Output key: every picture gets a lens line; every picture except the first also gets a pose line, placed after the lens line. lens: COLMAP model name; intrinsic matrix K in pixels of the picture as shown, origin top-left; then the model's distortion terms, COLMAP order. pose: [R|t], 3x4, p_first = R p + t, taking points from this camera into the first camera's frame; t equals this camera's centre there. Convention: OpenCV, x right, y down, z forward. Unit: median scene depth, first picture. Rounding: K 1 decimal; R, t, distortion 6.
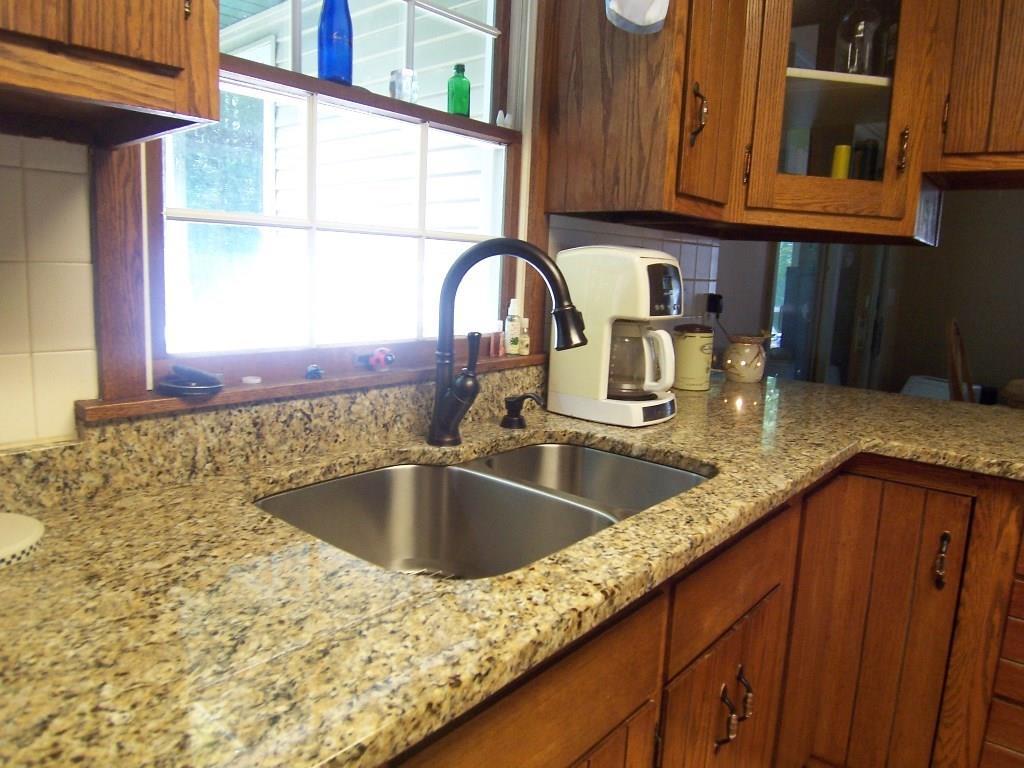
lens RADIAL K [[690.7, 0, 512.0], [0, 690.7, 384.0], [0, 0, 1]] dist [-0.050866, -0.005483]
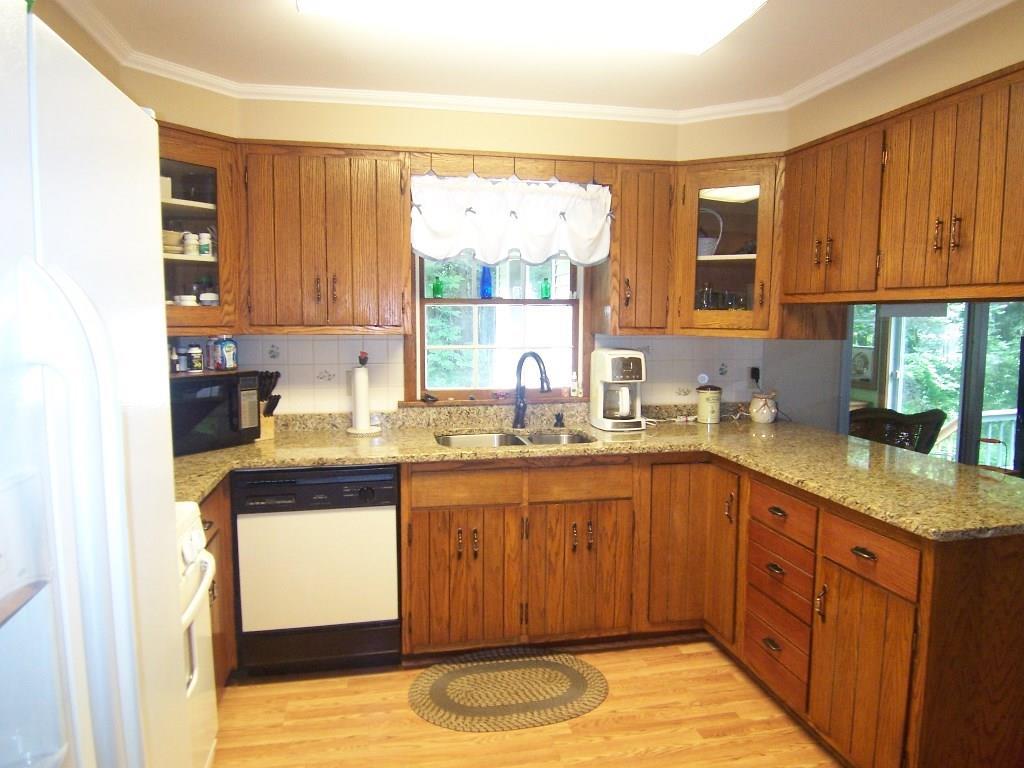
lens RADIAL K [[690.7, 0, 512.0], [0, 690.7, 384.0], [0, 0, 1]] dist [-0.050866, -0.005483]
pose [[0.785952, 0.025405, -0.617765, 1.496120], [-0.074394, 0.995782, -0.053697, 0.063578], [0.613795, 0.088161, 0.784527, -1.082215]]
